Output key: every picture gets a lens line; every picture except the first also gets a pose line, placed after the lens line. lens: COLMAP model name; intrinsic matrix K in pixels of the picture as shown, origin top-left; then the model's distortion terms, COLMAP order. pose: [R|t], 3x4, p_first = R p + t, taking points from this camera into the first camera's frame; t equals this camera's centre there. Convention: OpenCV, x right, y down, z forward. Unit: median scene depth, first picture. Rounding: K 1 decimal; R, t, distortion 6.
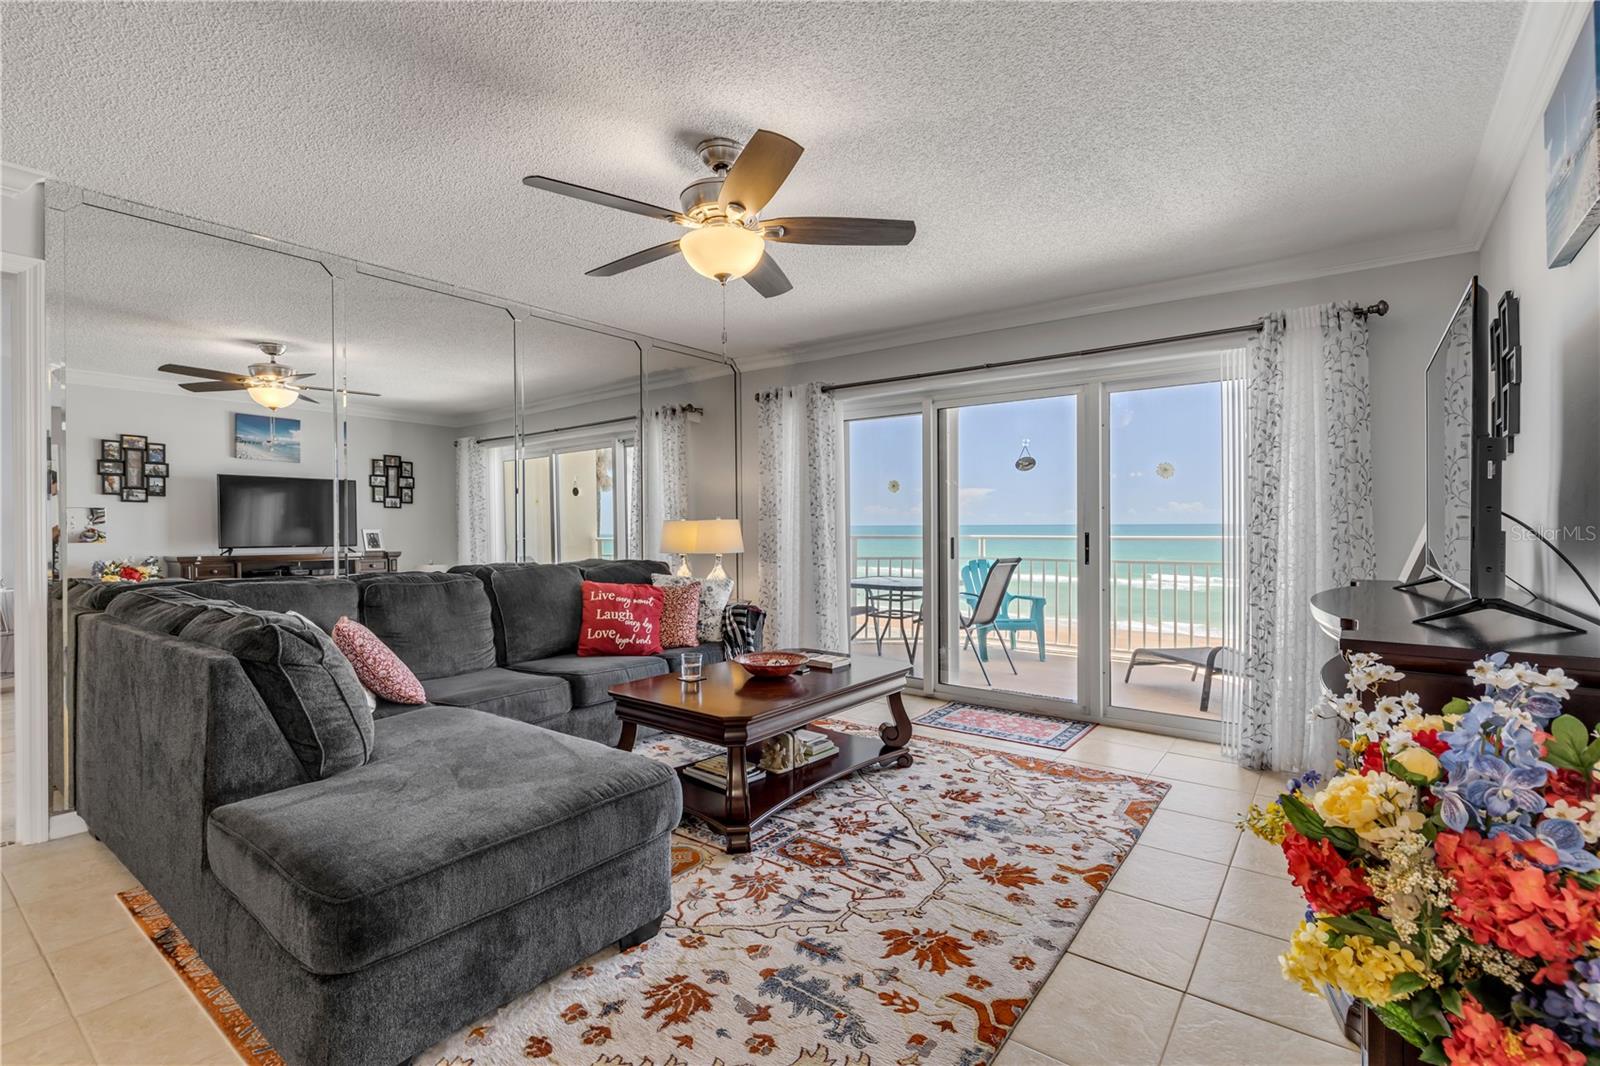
lens RADIAL K [[727.9, 0, 803.6], [0, 727.9, 530.5], [0, 0, 1]] dist [0.004025, -0.000523]
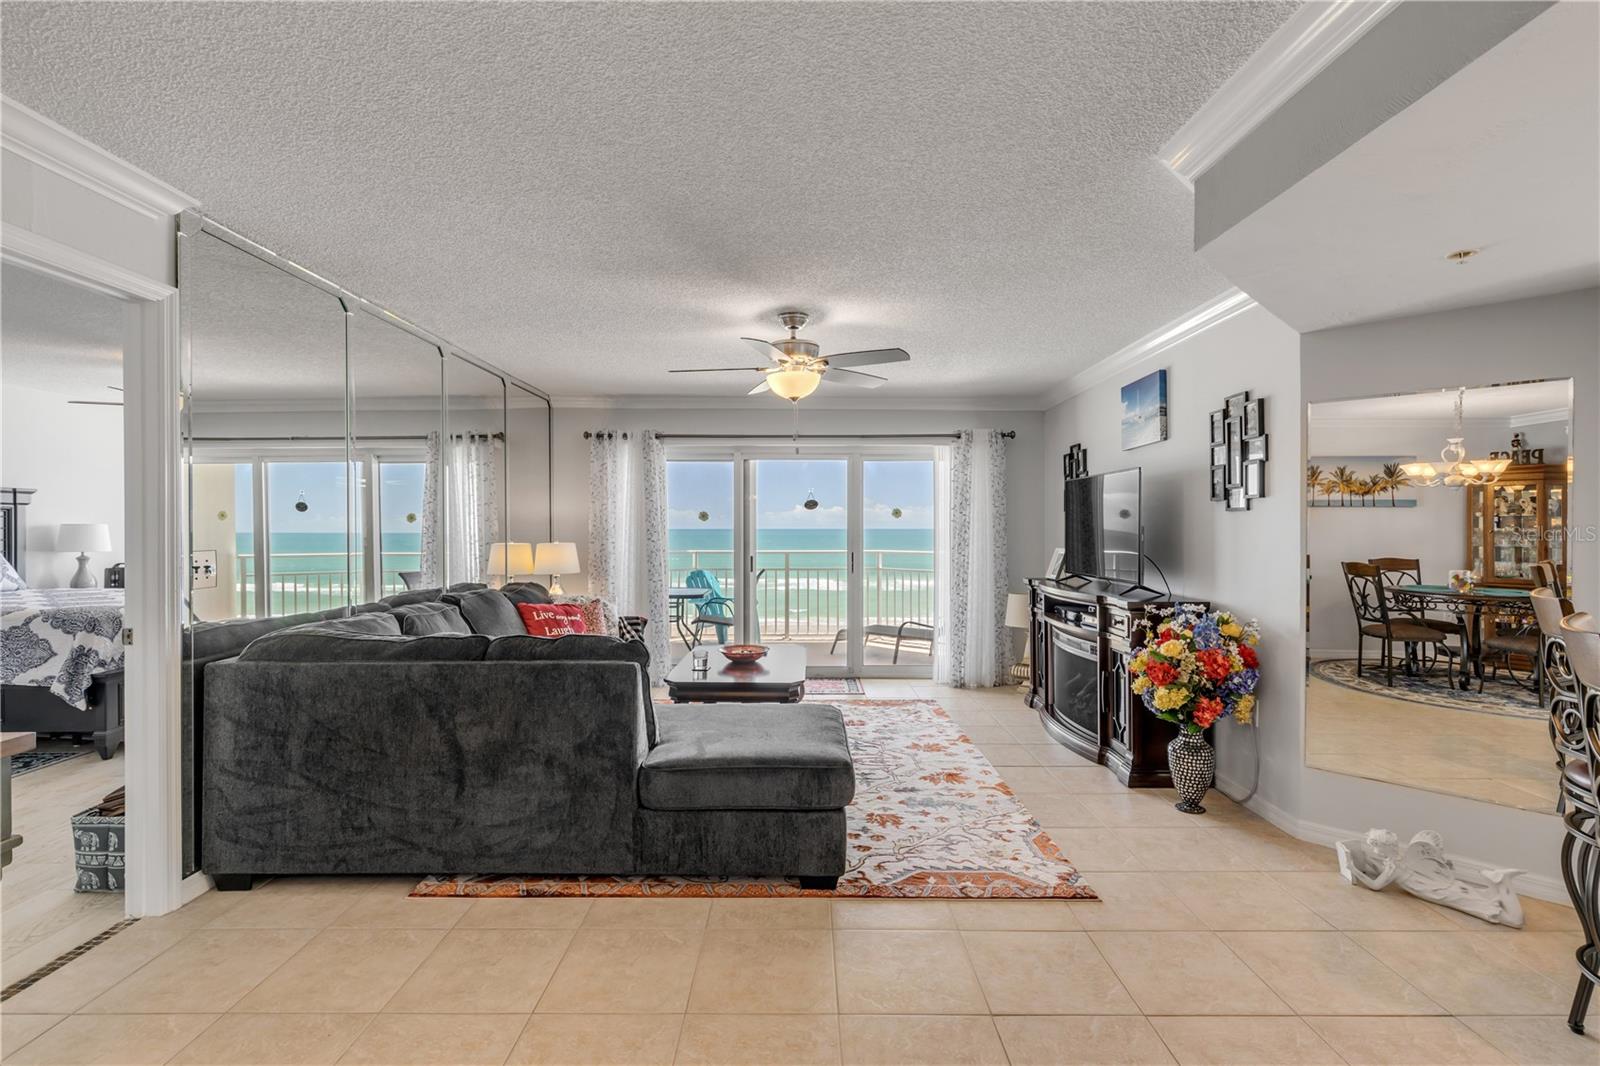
lens RADIAL K [[736.5, 0, 800.0], [0, 736.5, 533.0], [0, 0, 1]] dist [0.004134, 0.000378]
pose [[0.798994, 0.000842, 0.601338, -0.720322], [-0.000093, 0.999999, -0.001276, -0.040933], [-0.601339, 0.000964, 0.798994, -0.180884]]
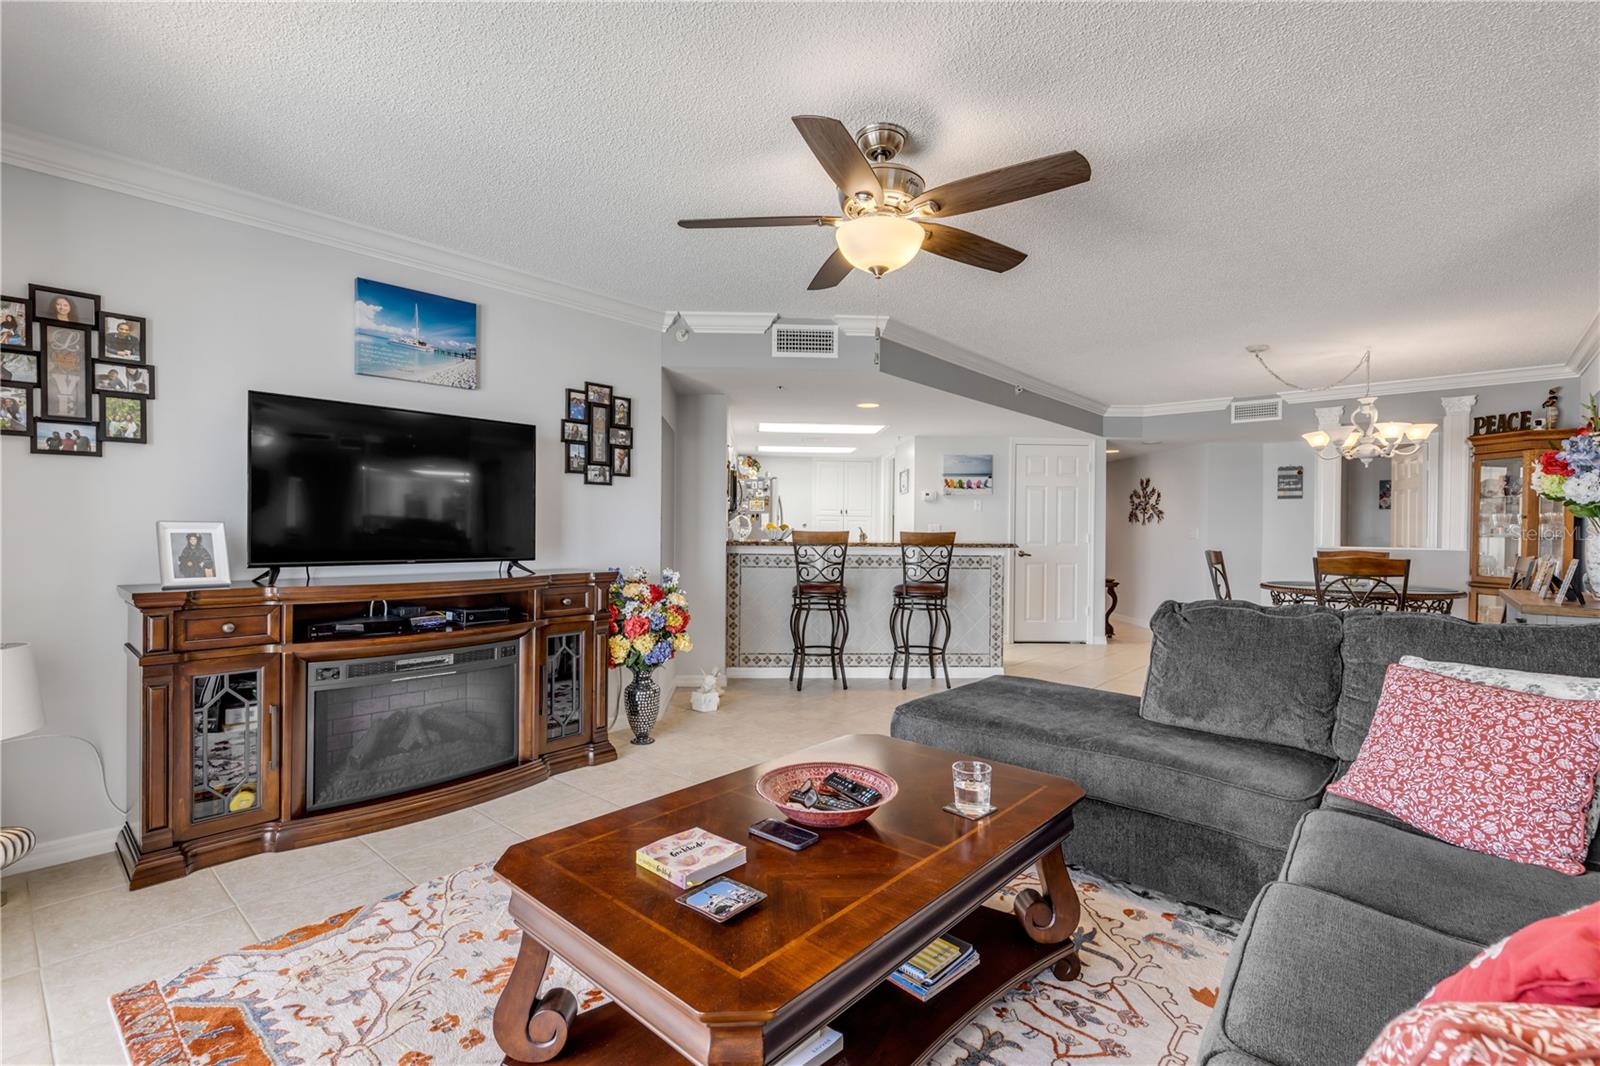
lens RADIAL K [[719.1, 0, 801.1], [0, 719.1, 529.5], [0, 0, 1]] dist [0.005310, -0.000549]
pose [[-0.996885, -0.002531, 0.078828, -0.057894], [-0.002089, 0.999982, 0.005696, -0.010153], [-0.078841, 0.005513, -0.996872, 1.347713]]
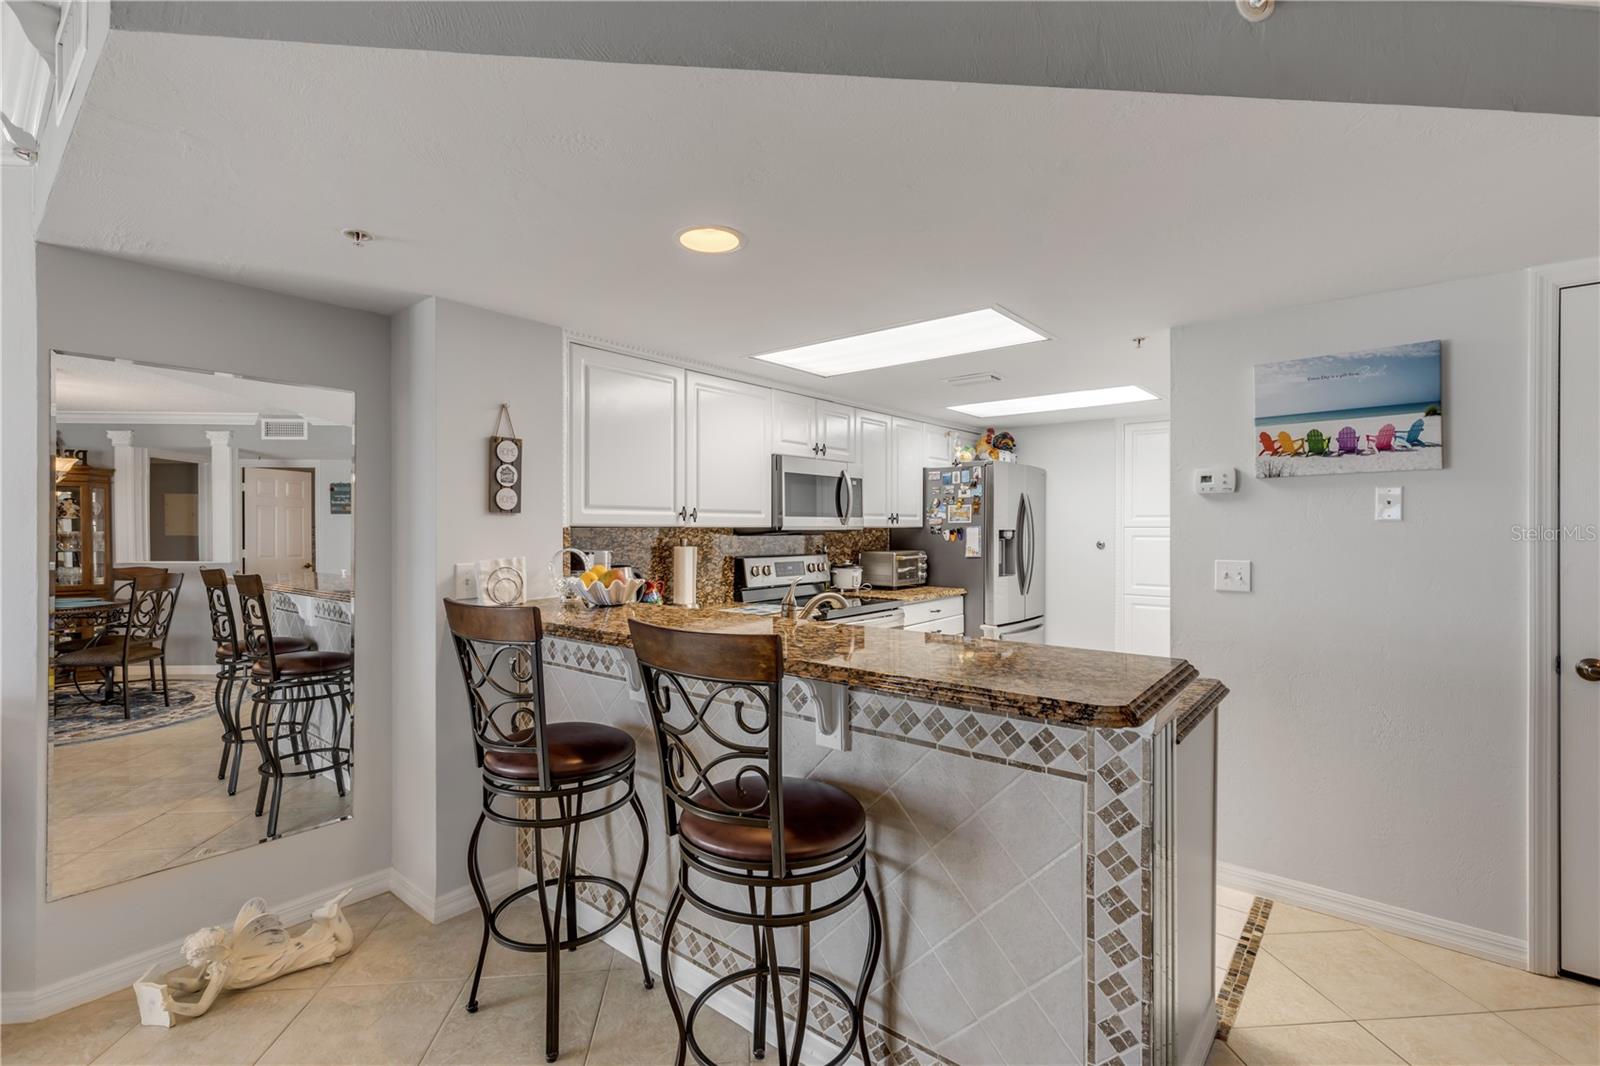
lens RADIAL K [[722.5, 0, 797.5], [0, 722.5, 528.9], [0, 0, 1]] dist [0.003856, -0.000571]
pose [[-0.673557, 0.006049, 0.739111, -0.531567], [0.009715, 0.999953, 0.000671, -0.051529], [-0.739072, 0.007633, -0.673583, 0.101209]]
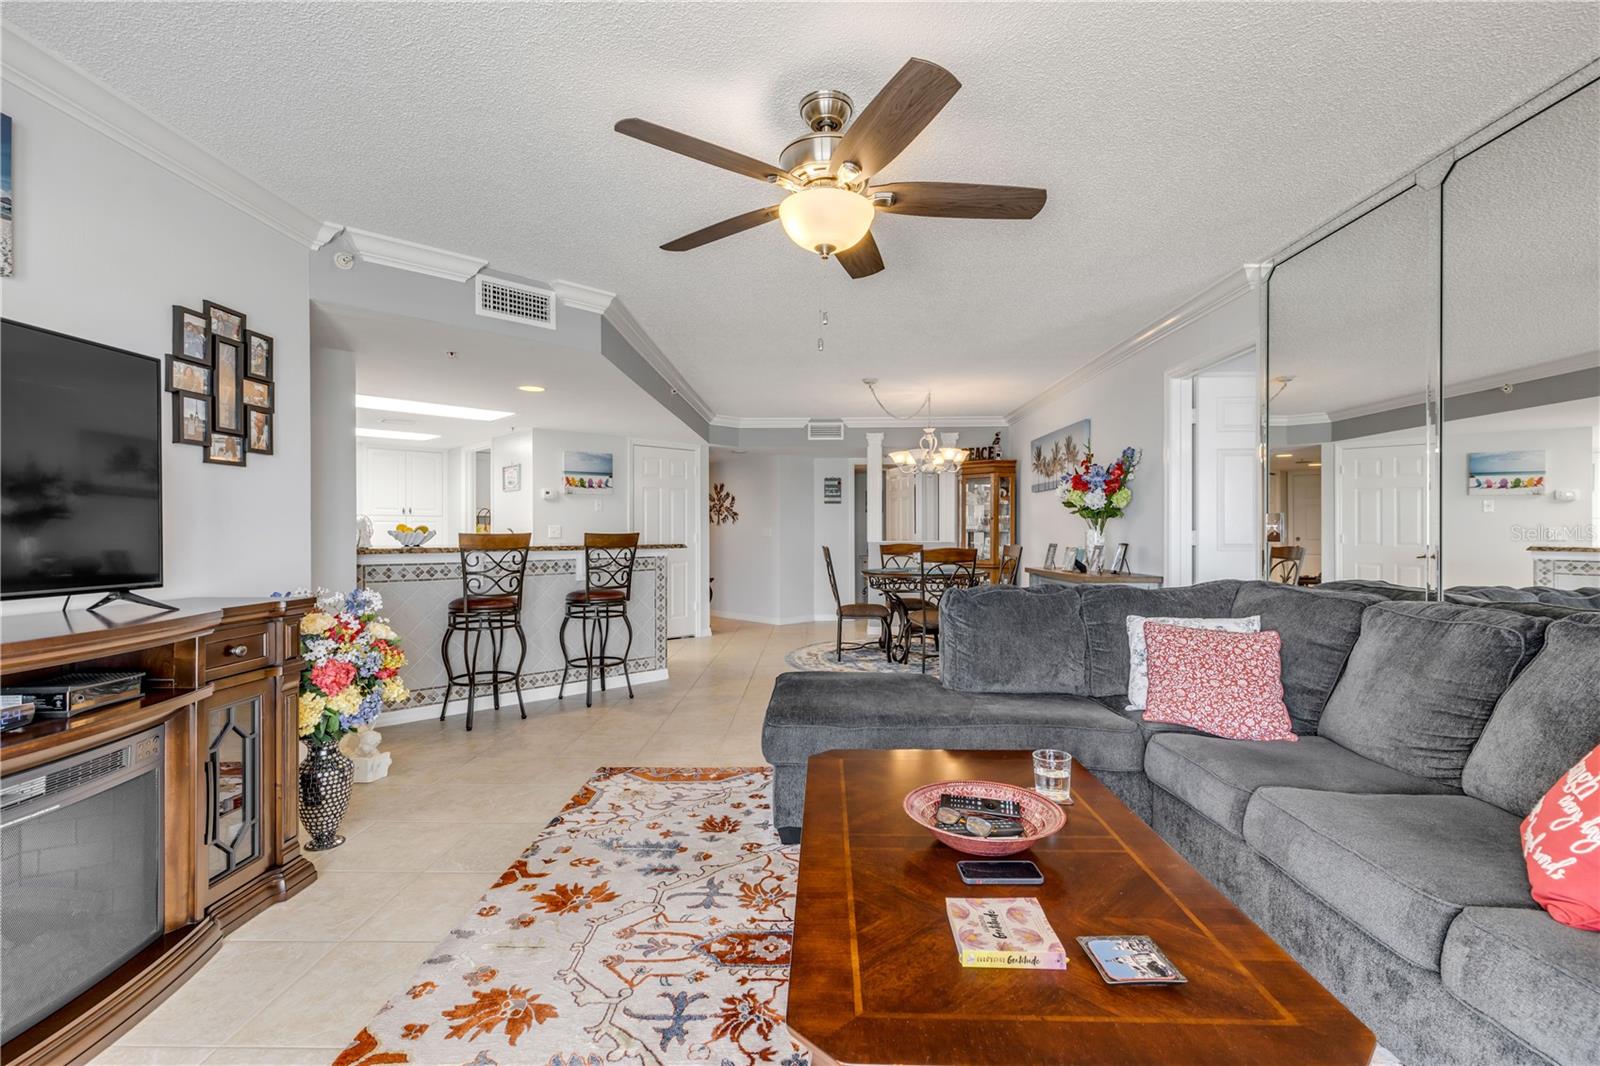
lens RADIAL K [[710.3, 0, 794.6], [0, 710.3, 529.8], [0, 0, 1]] dist [0.006234, -0.000702]
pose [[-0.816892, 0.006314, -0.576757, 0.291843], [0.004146, 0.999979, 0.005075, -0.009309], [0.576776, 0.001754, -0.816900, 1.164141]]
